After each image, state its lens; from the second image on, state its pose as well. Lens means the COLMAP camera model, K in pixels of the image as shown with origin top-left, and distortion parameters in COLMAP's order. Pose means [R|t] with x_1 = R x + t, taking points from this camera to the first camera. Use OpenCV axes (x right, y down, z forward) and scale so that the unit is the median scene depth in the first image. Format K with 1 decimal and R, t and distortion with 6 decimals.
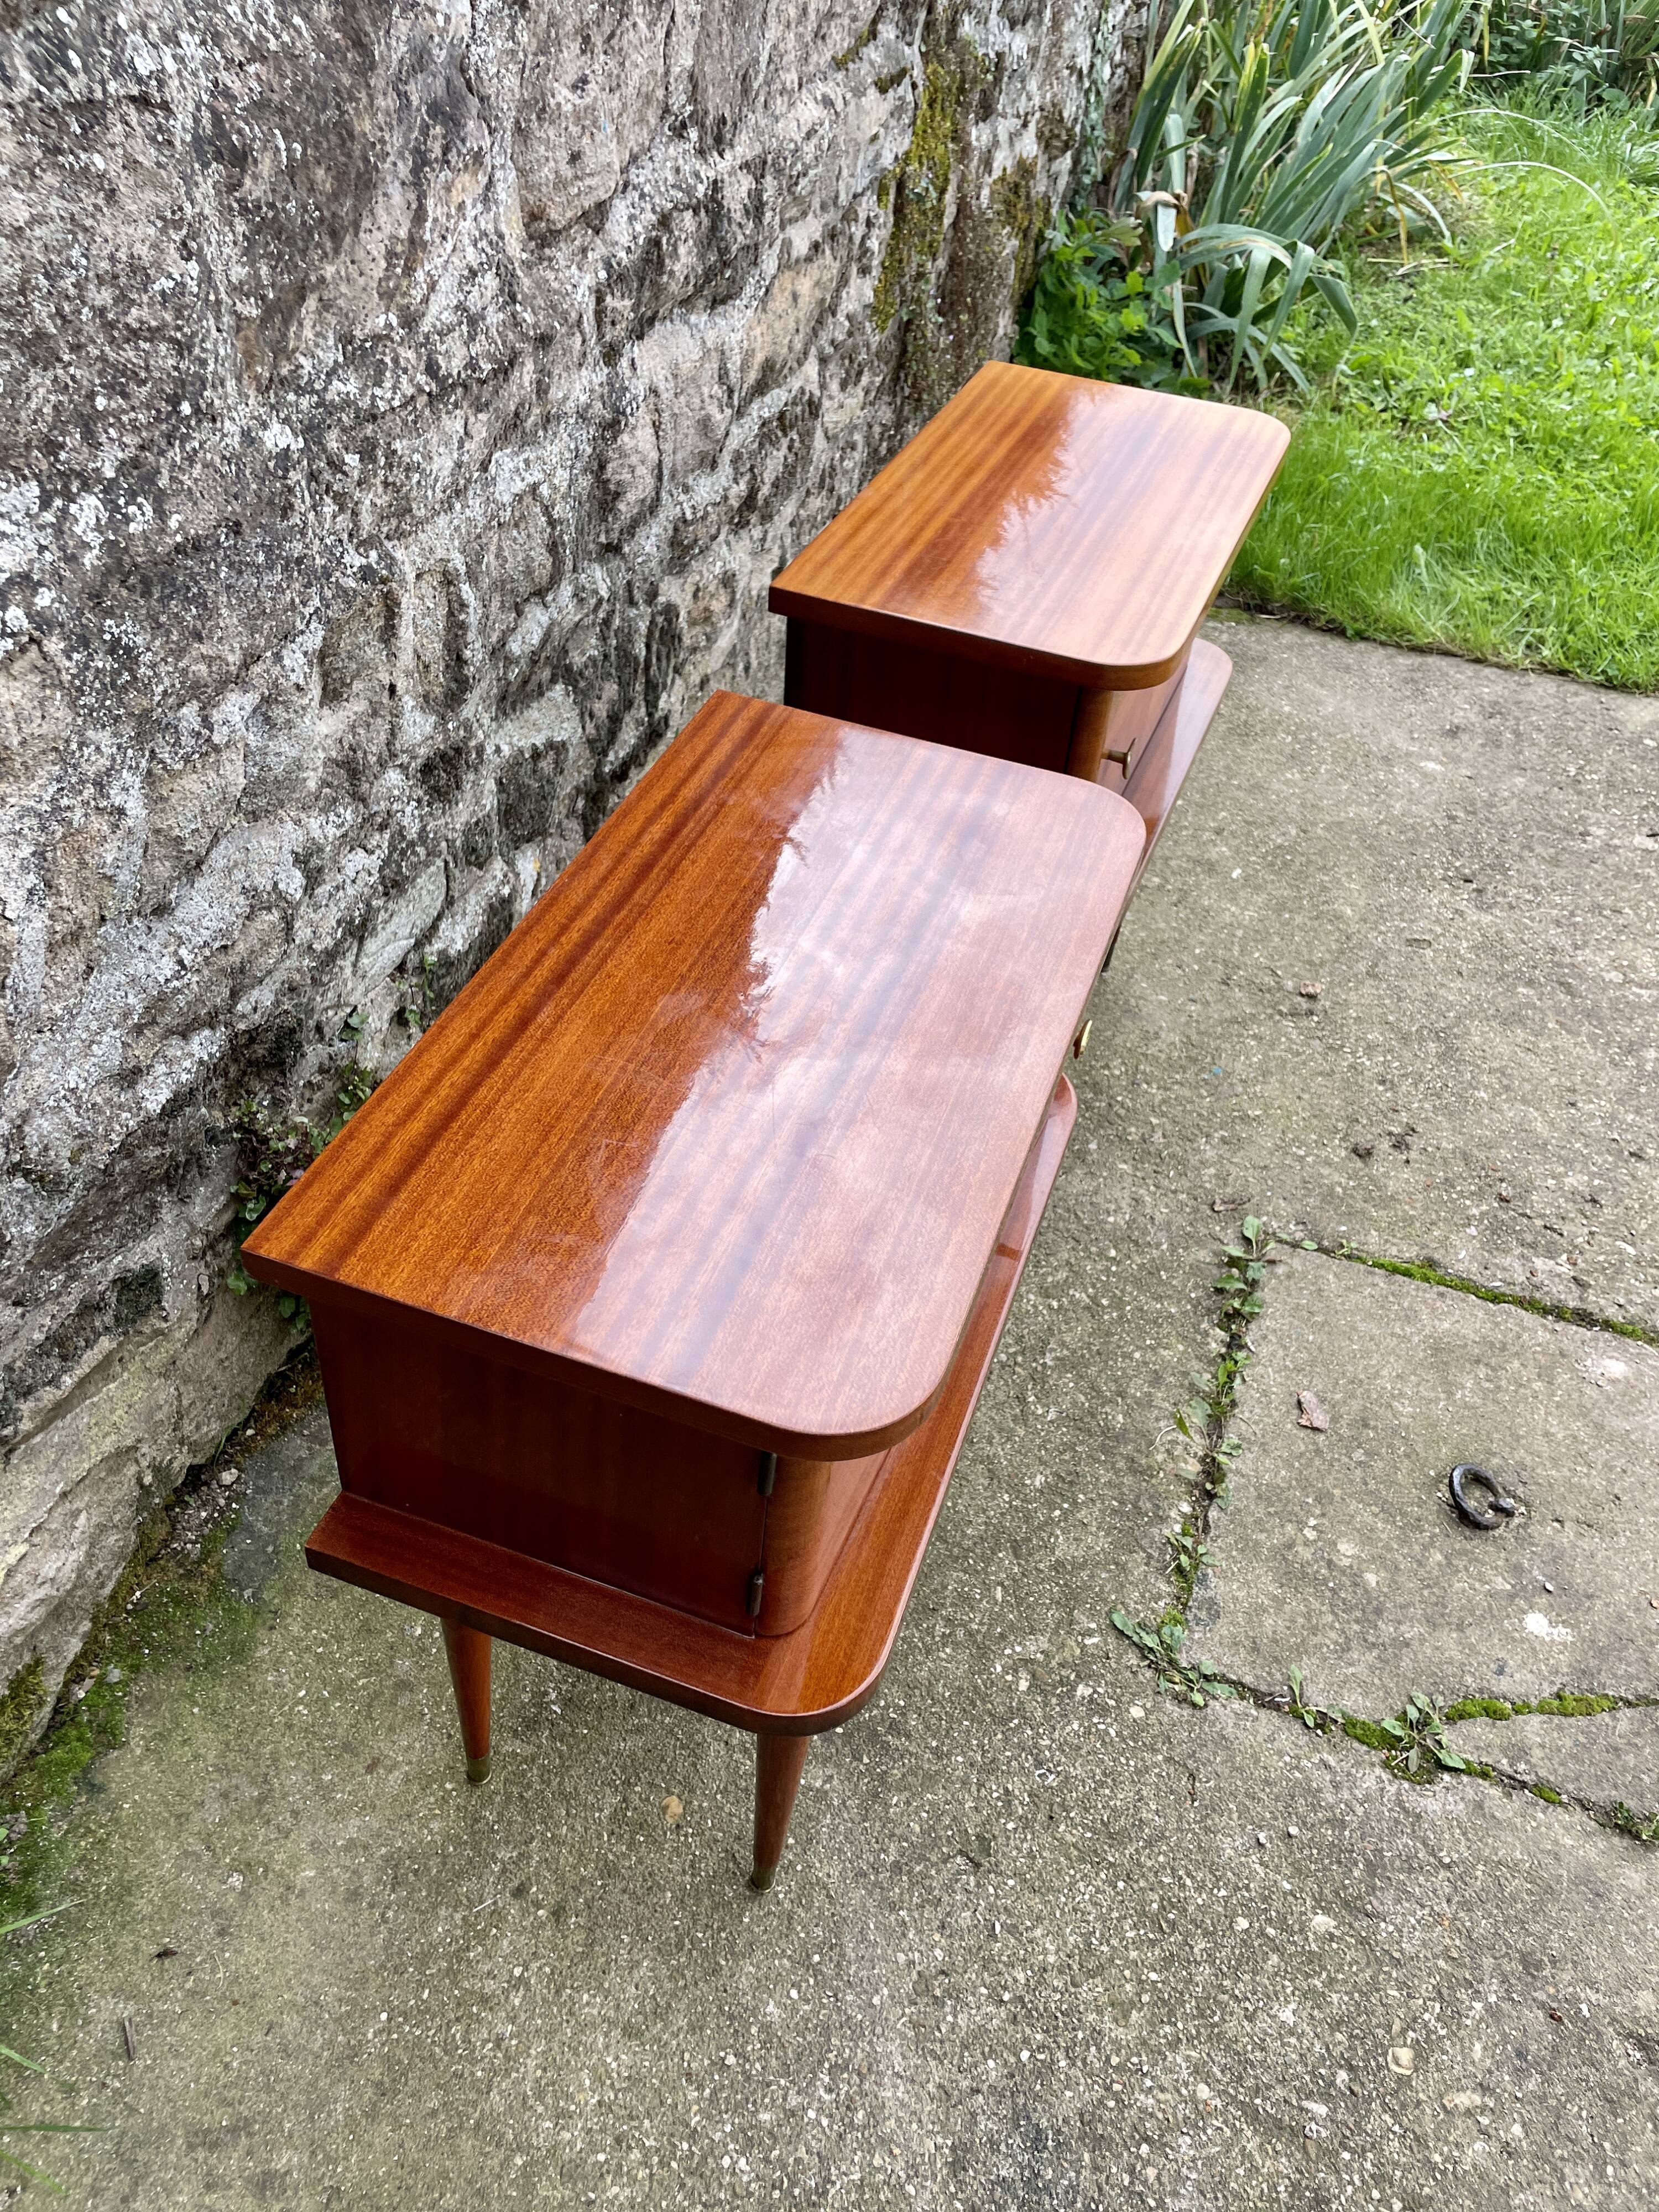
lens RADIAL K [[1675.3, 0, 828.2], [0, 1675.3, 1089.5], [0, 0, 1]] dist [0.085285, -0.117970]
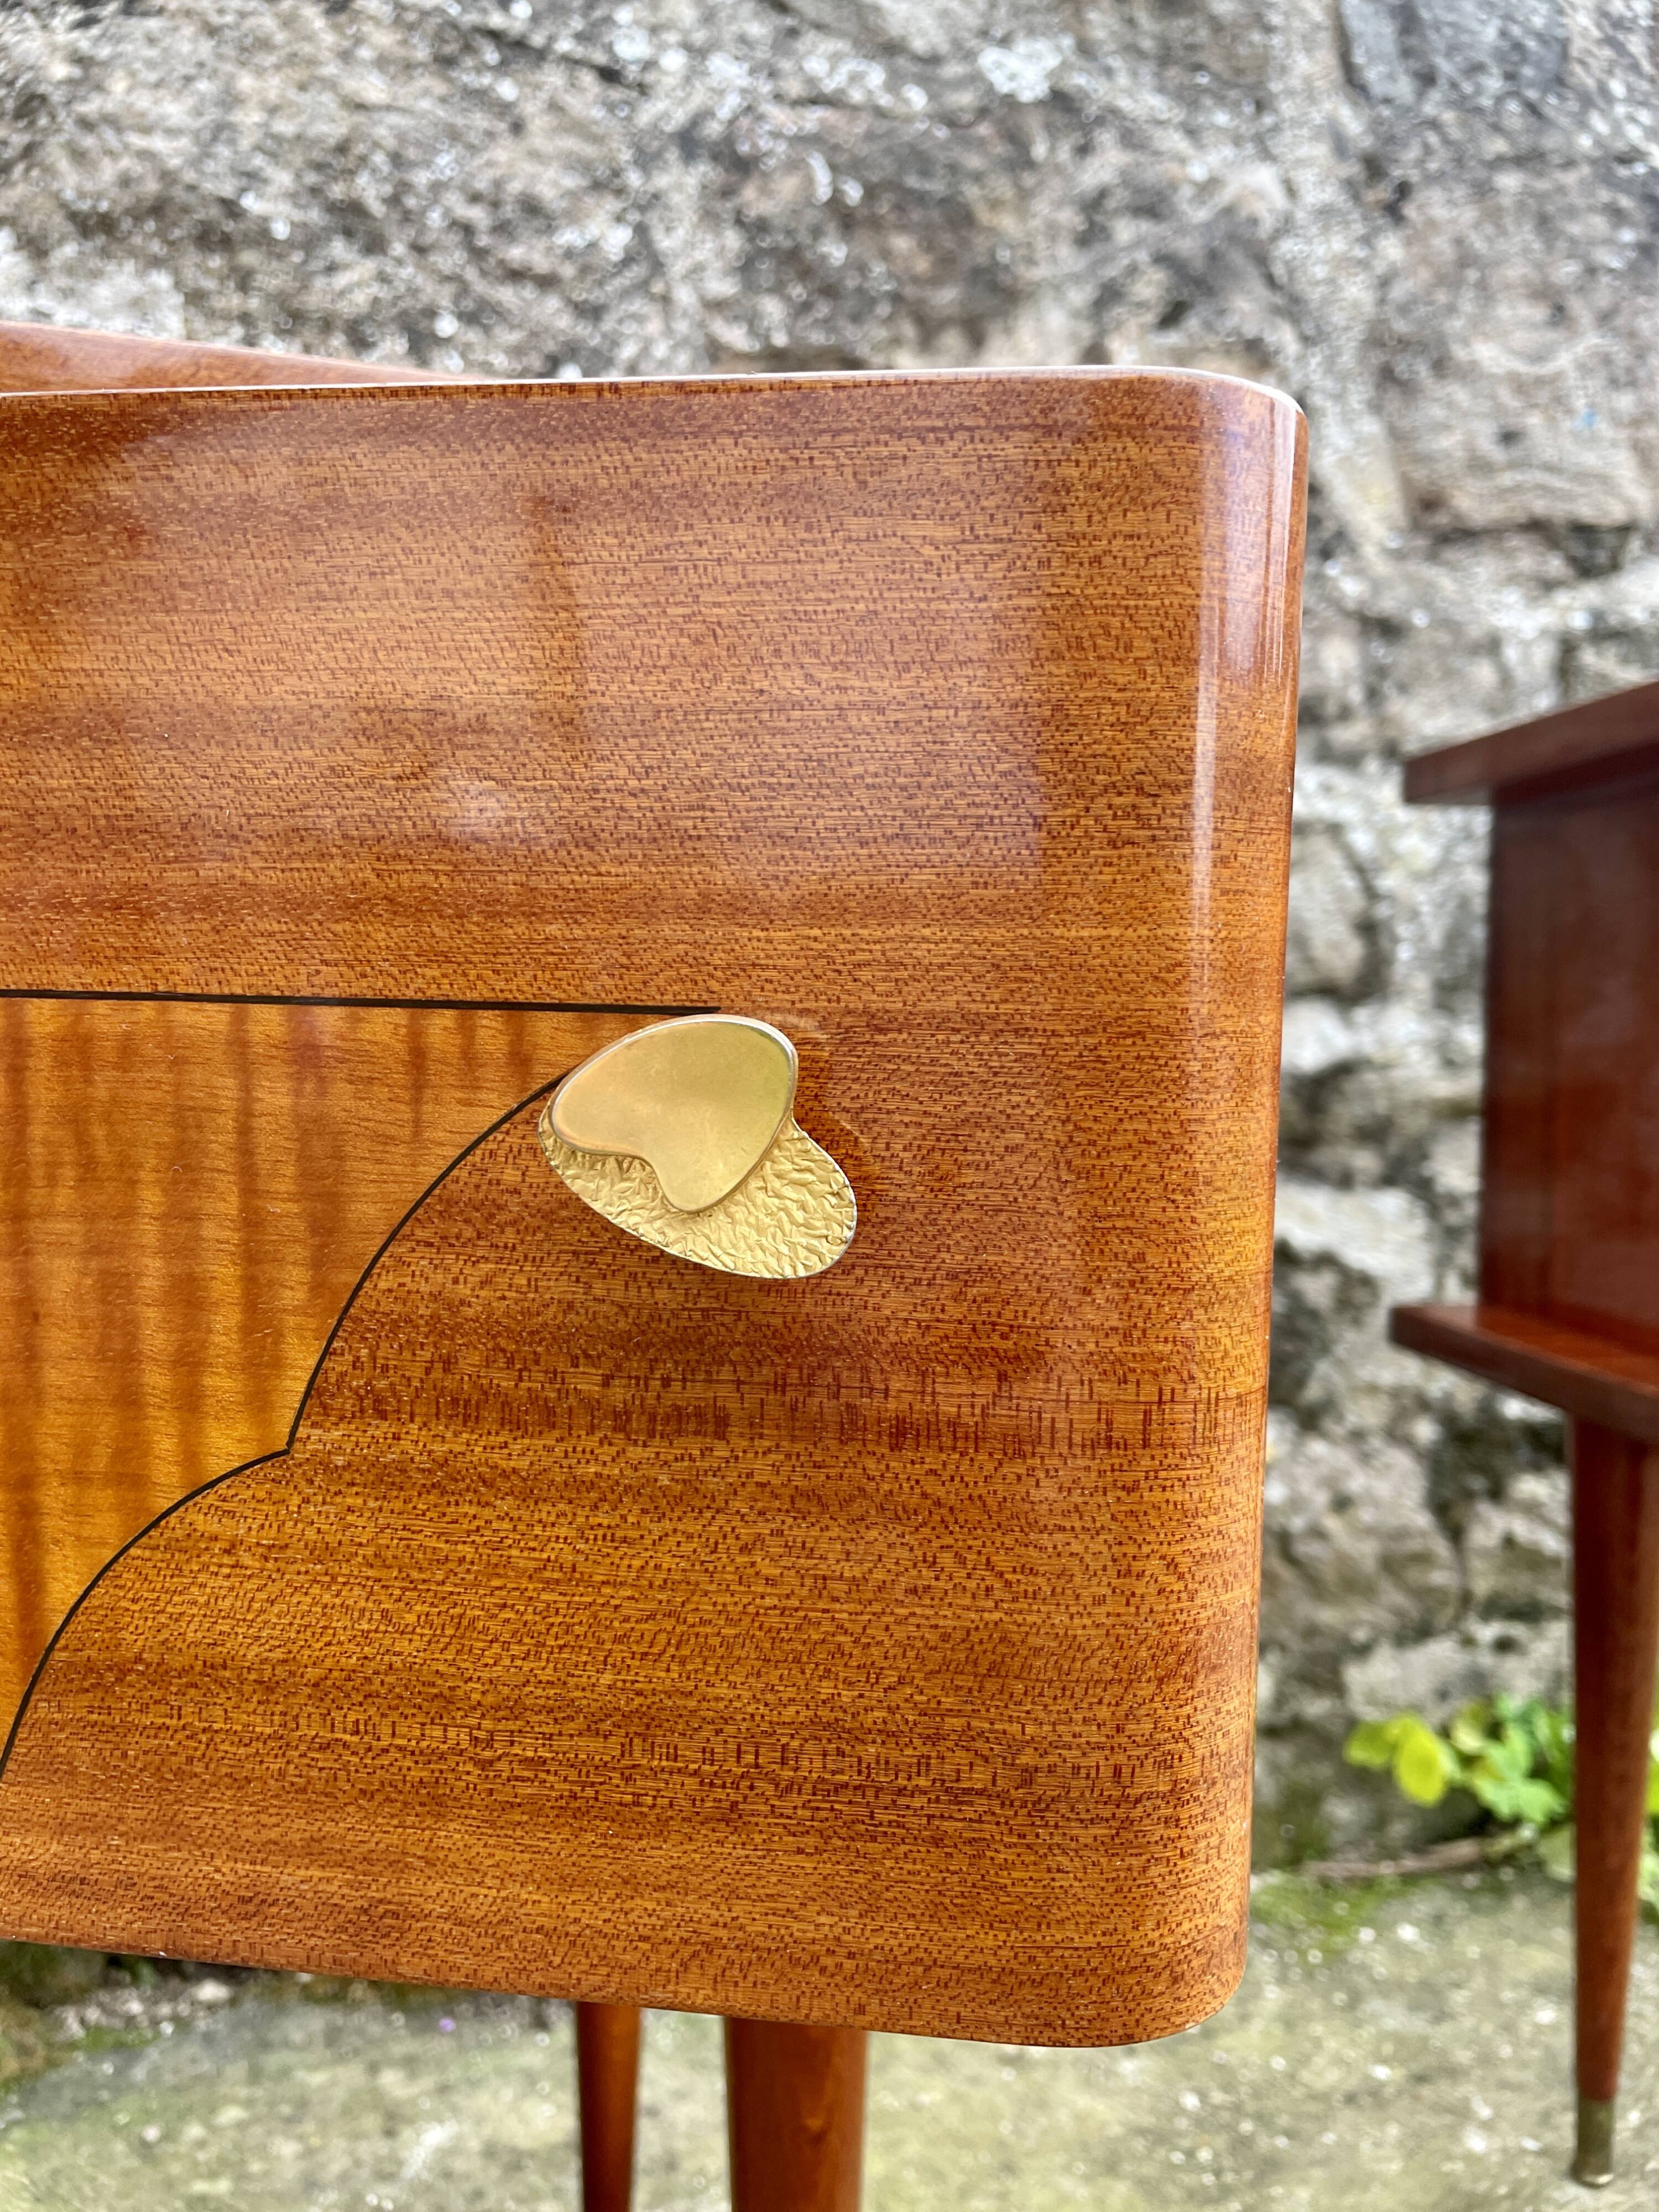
lens RADIAL K [[1744.5, 0, 828.8], [0, 1744.5, 1117.2], [0, 0, 1]] dist [0.058957, -0.088097]
pose [[0.541741, -0.015068, -0.840410, 0.348261], [-0.542628, 0.757312, -0.363364, 0.110382], [0.641928, 0.652880, 0.402091, 0.764789]]
